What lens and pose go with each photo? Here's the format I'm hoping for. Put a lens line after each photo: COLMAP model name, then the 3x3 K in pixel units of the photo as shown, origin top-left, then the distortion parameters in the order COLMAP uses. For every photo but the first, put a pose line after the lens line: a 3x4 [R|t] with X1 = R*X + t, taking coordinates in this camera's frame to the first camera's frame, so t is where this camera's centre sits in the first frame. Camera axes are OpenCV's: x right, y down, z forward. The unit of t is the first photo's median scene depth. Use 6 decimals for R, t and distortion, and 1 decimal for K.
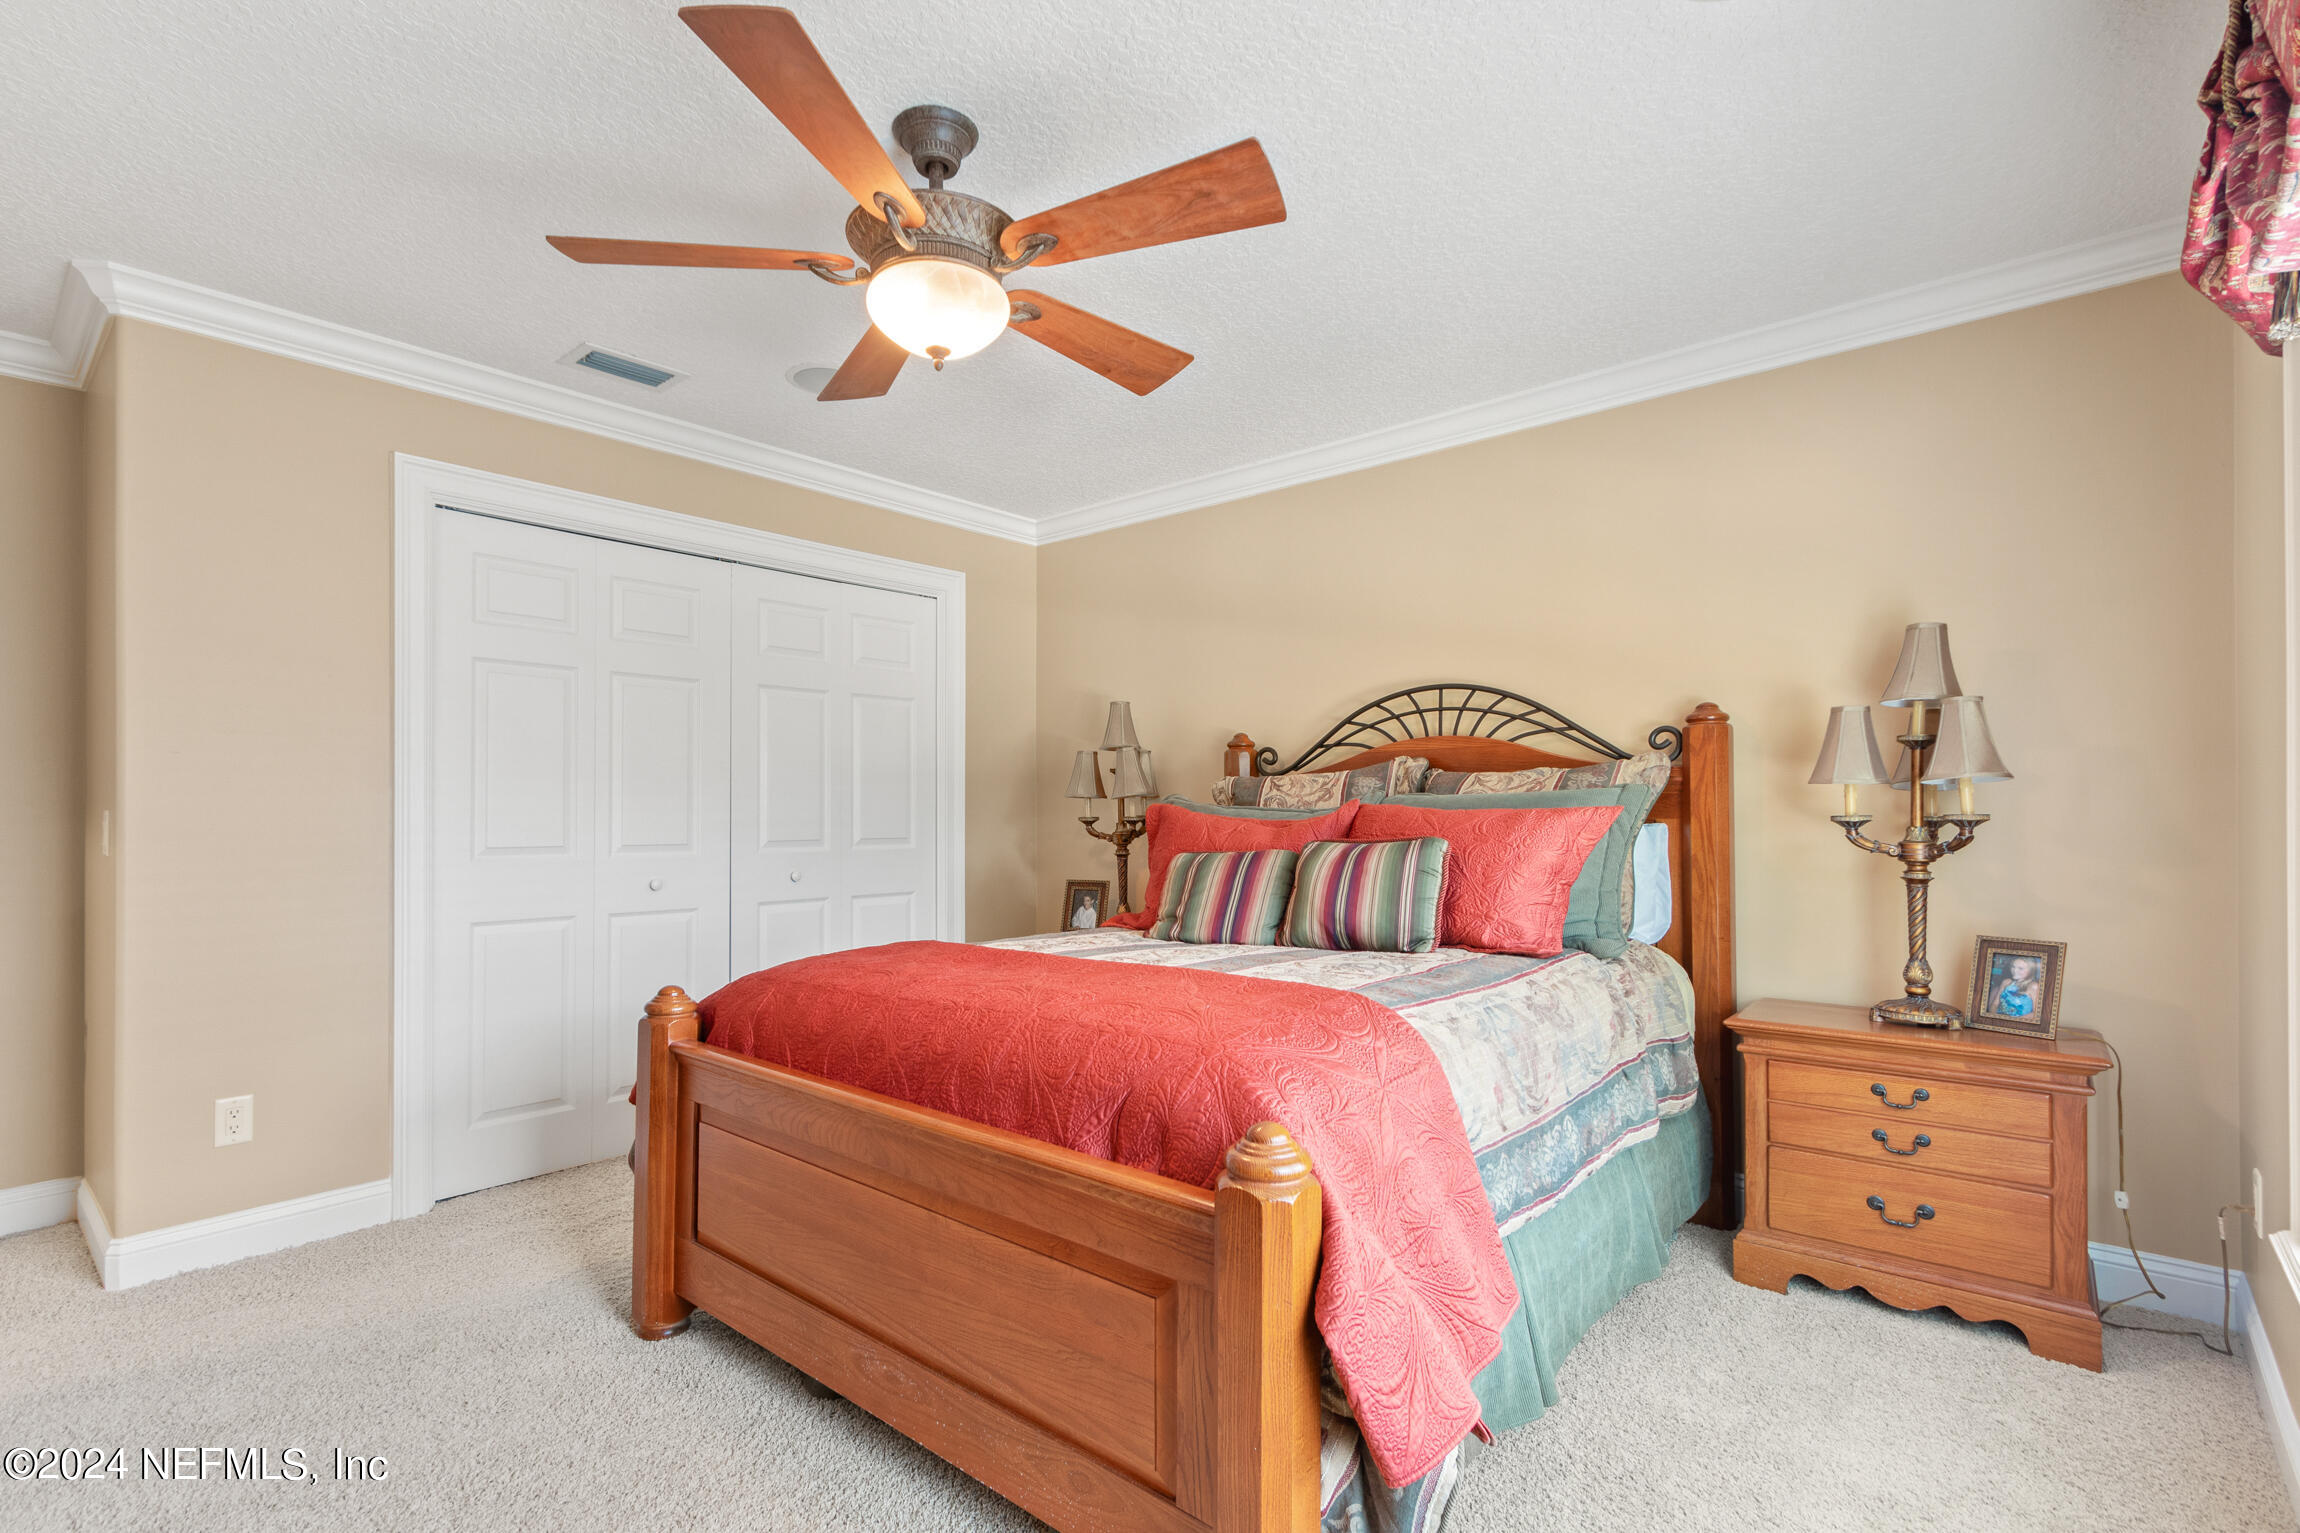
lens RADIAL K [[1069.7, 0, 1144.3], [0, 1069.7, 783.6], [0, 0, 1]] dist [0.003549, 0.000227]
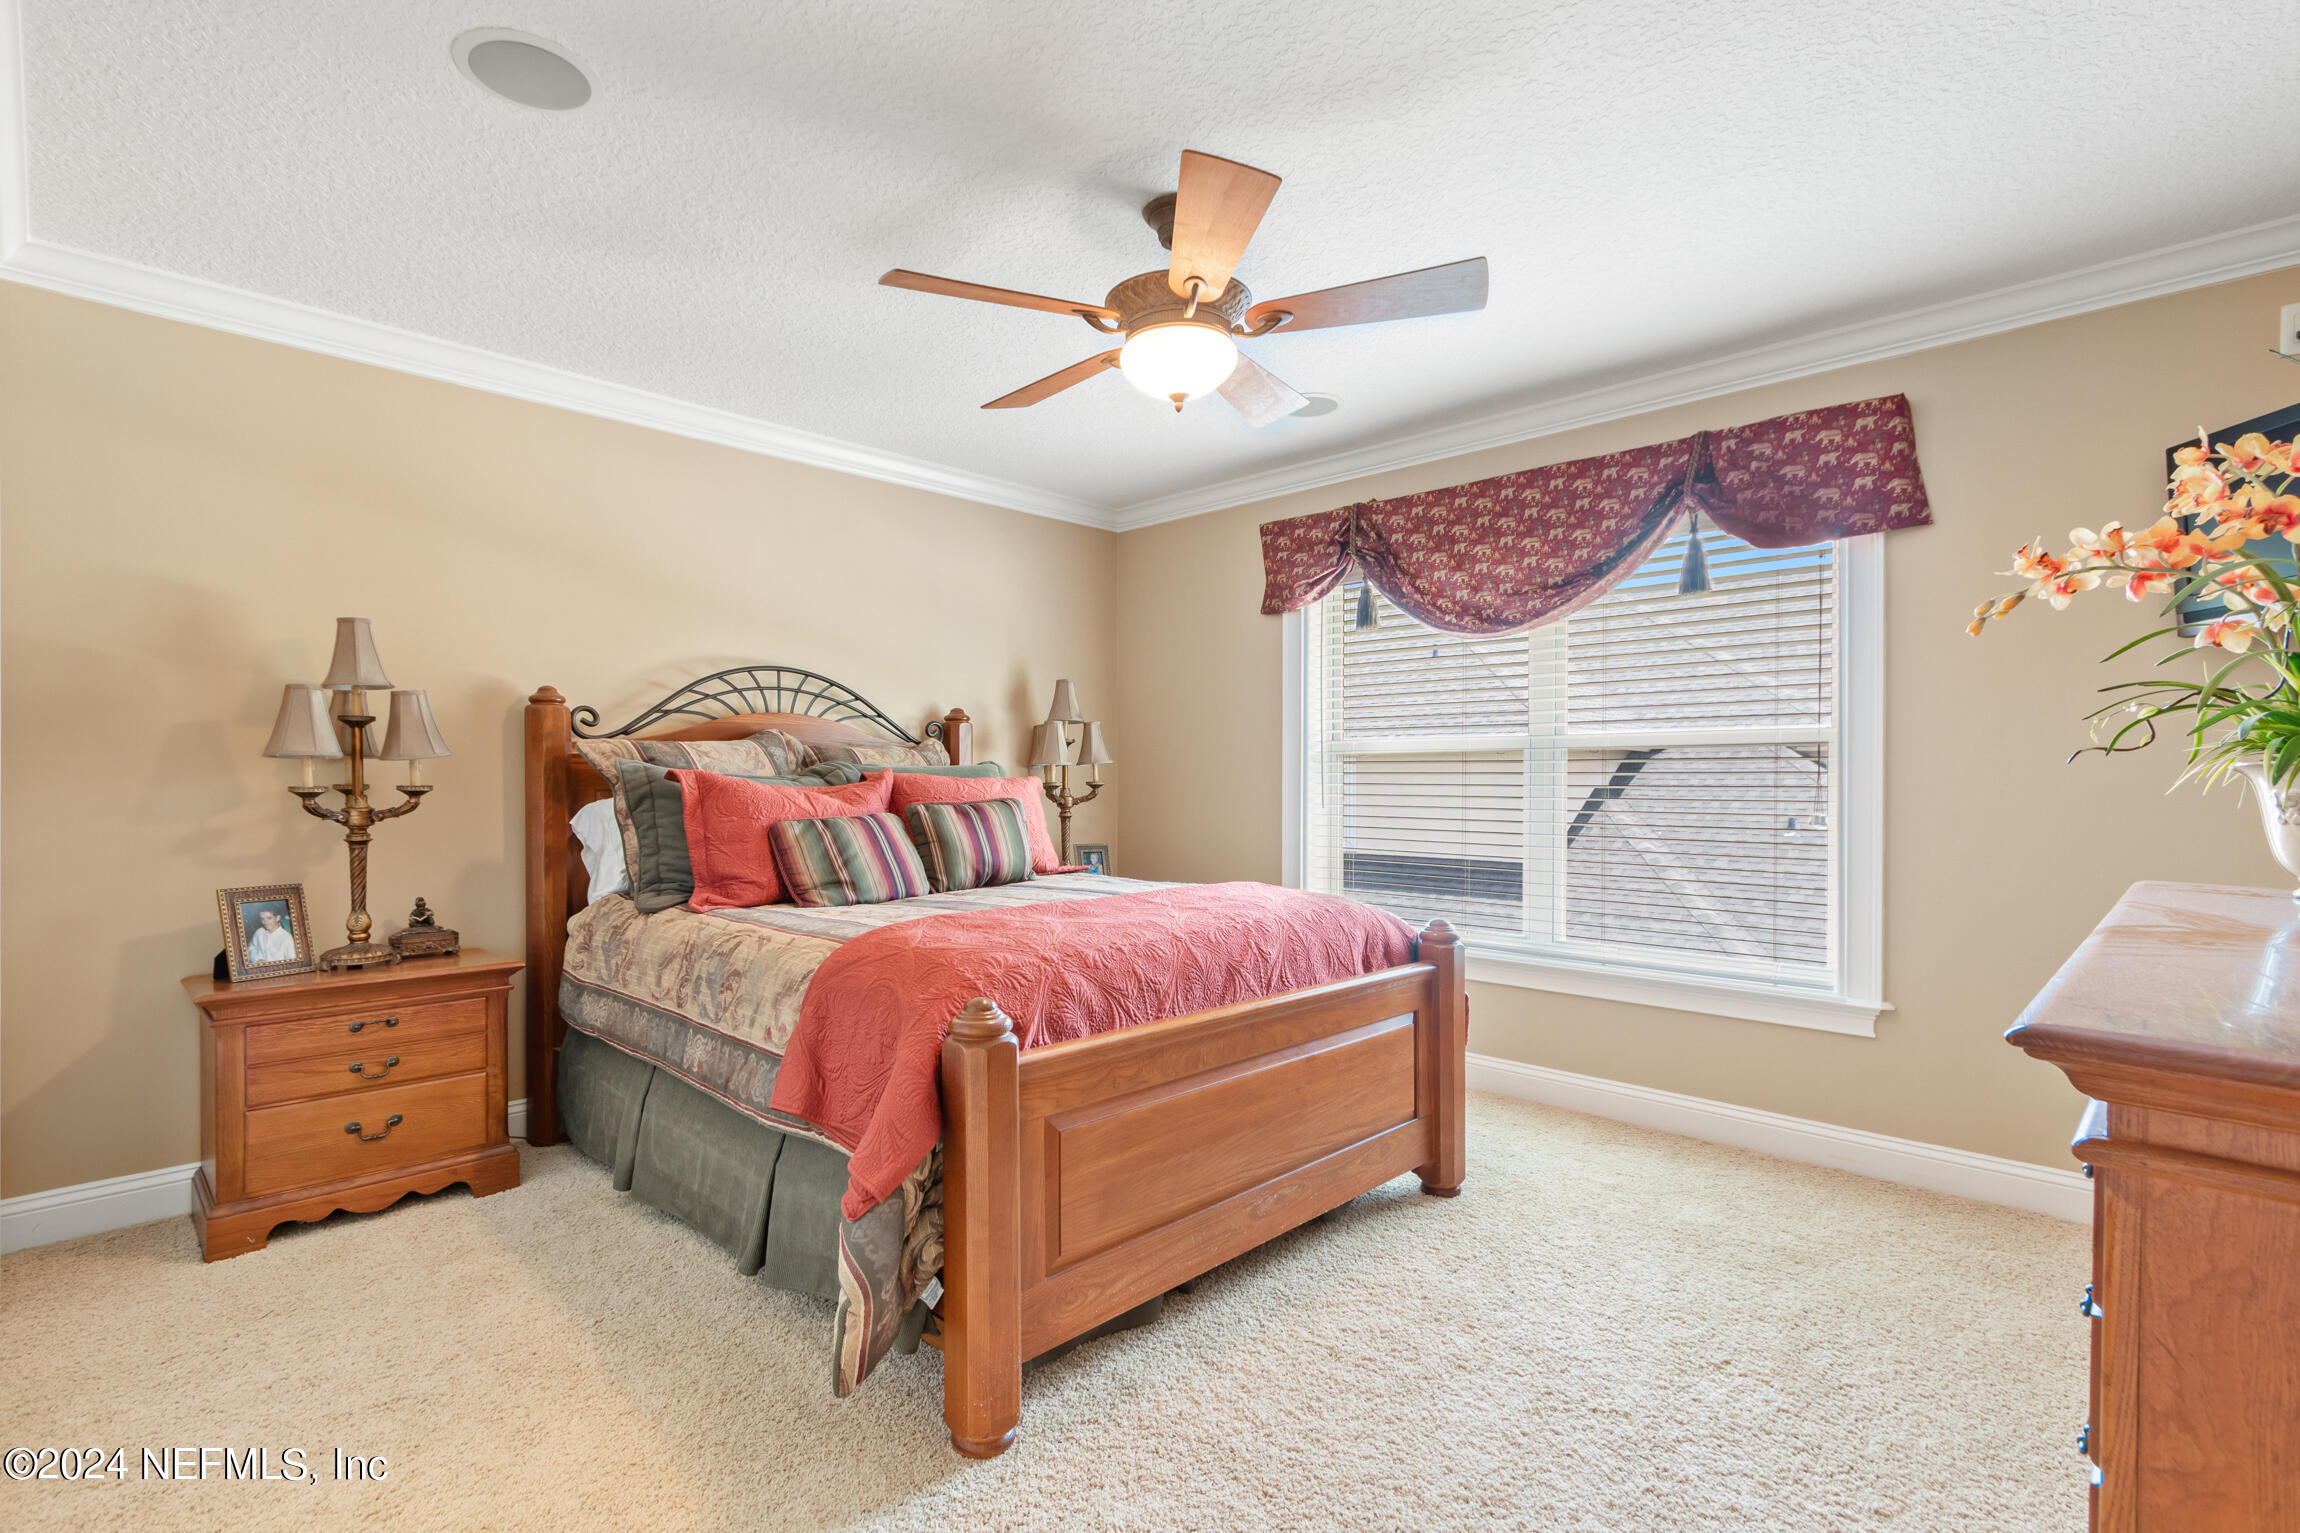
lens RADIAL K [[1069.7, 0, 1143.8], [0, 1069.7, 775.4], [0, 0, 1]] dist [0.003549, 0.000227]
pose [[0.063373, 0.003652, 0.997983, -0.796629], [-0.029293, 0.999569, -0.001797, 0.011761], [-0.997560, -0.029120, 0.063452, 0.527187]]
